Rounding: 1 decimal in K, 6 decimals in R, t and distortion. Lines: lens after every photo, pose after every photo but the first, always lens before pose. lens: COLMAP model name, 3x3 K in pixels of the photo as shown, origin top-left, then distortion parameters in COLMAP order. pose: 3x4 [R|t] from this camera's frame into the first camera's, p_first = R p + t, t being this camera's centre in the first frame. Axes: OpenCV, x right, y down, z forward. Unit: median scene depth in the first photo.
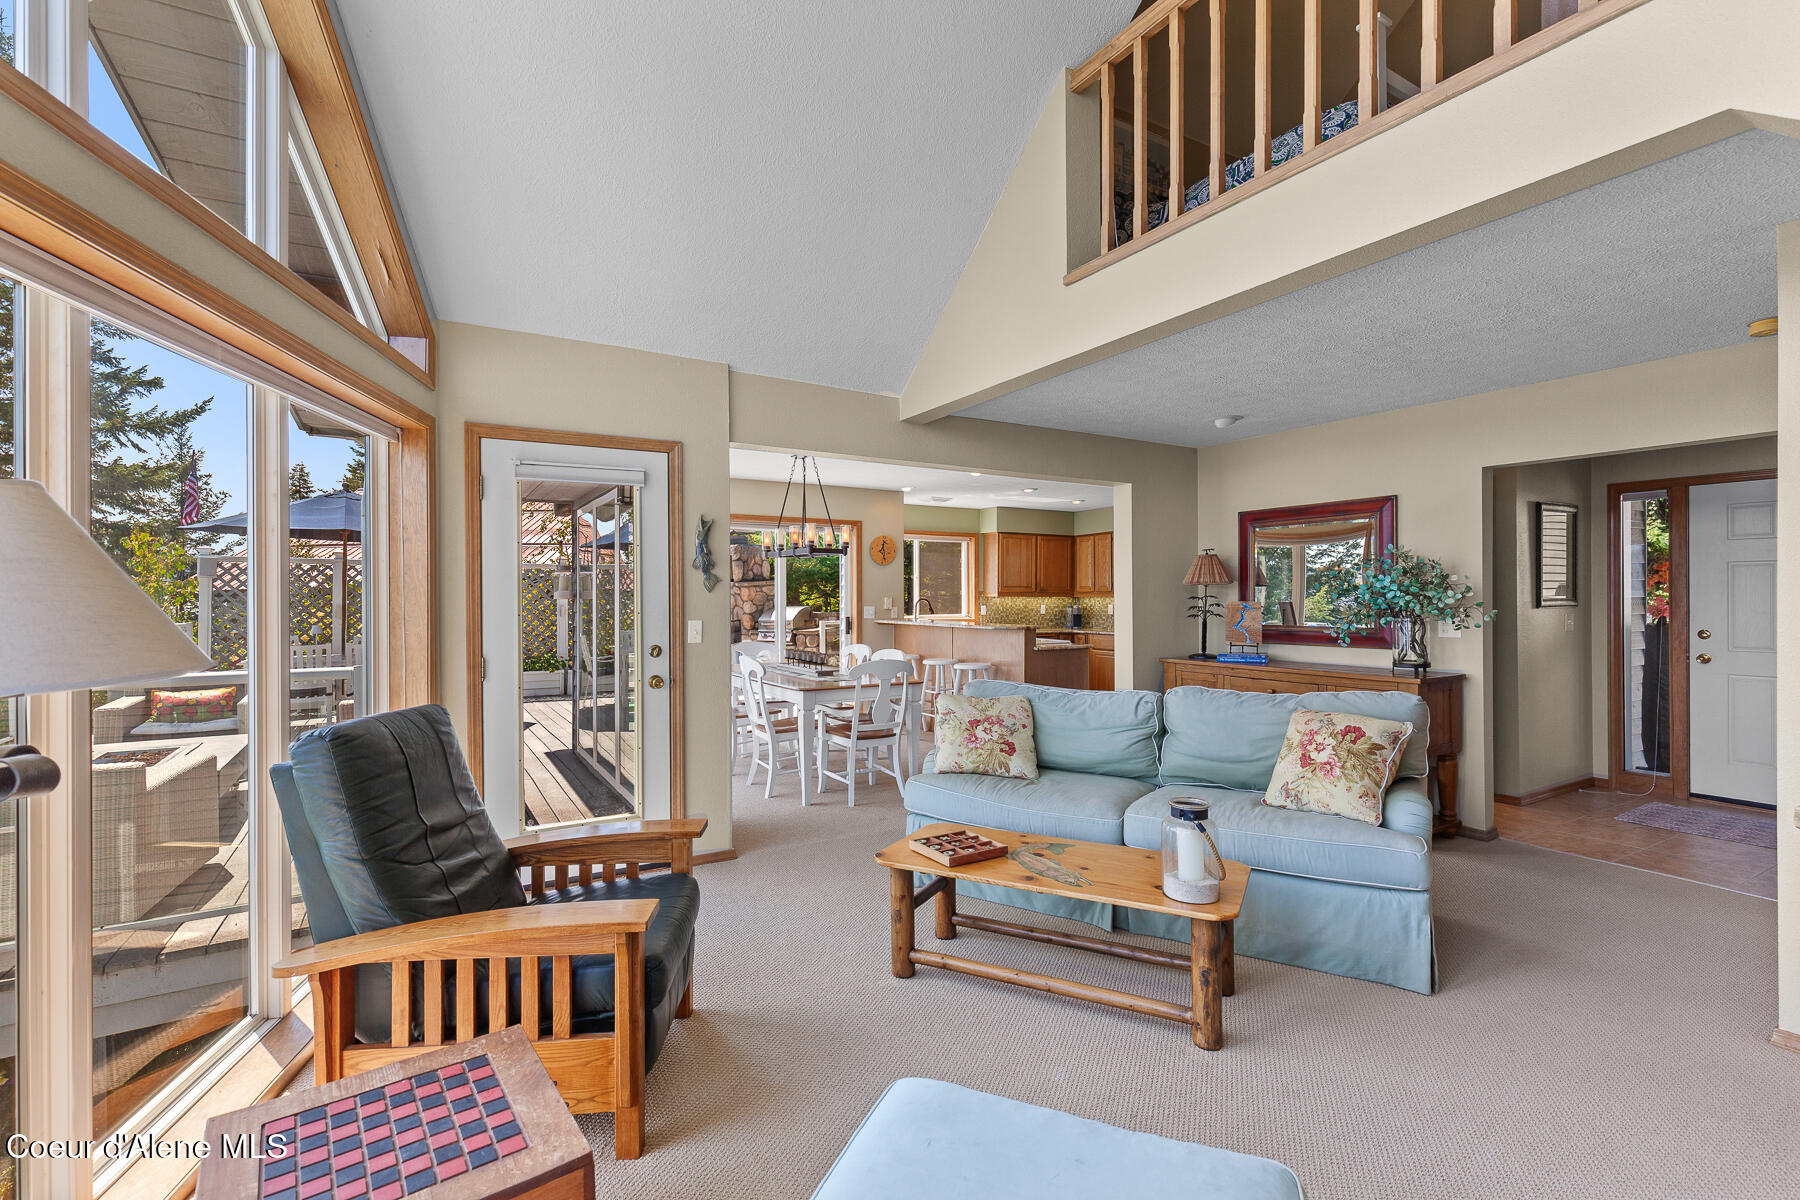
lens RADIAL K [[815.5, 0, 896.6], [0, 815.5, 597.3], [0, 0, 1]] dist [0.015033, -0.004827]
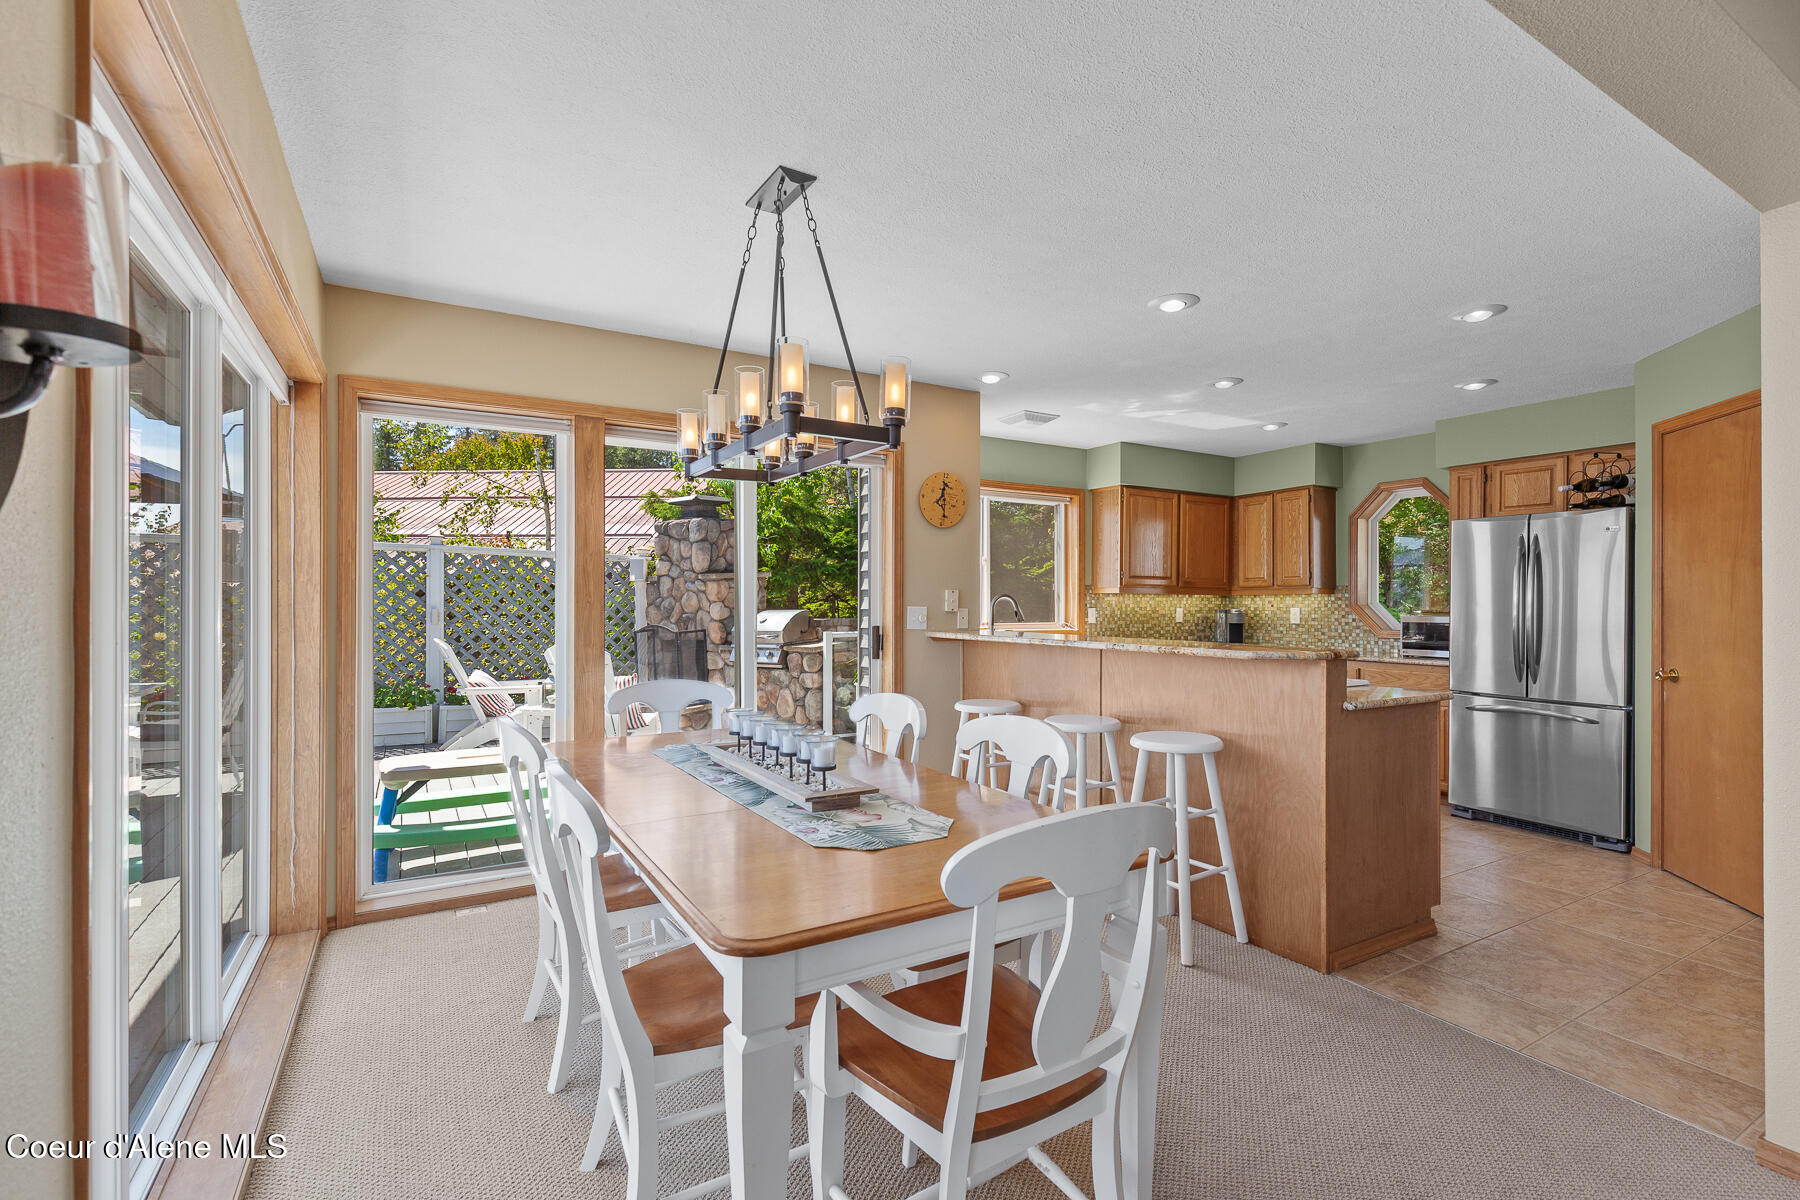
lens RADIAL K [[815.5, 0, 904.7], [0, 815.5, 609.3], [0, 0, 1]] dist [0.015033, -0.004827]
pose [[0.999991, 0.003570, 0.002117, -0.035044], [-0.003576, 0.999990, 0.002738, 0.009765], [-0.002107, -0.002746, 0.999994, 0.390062]]
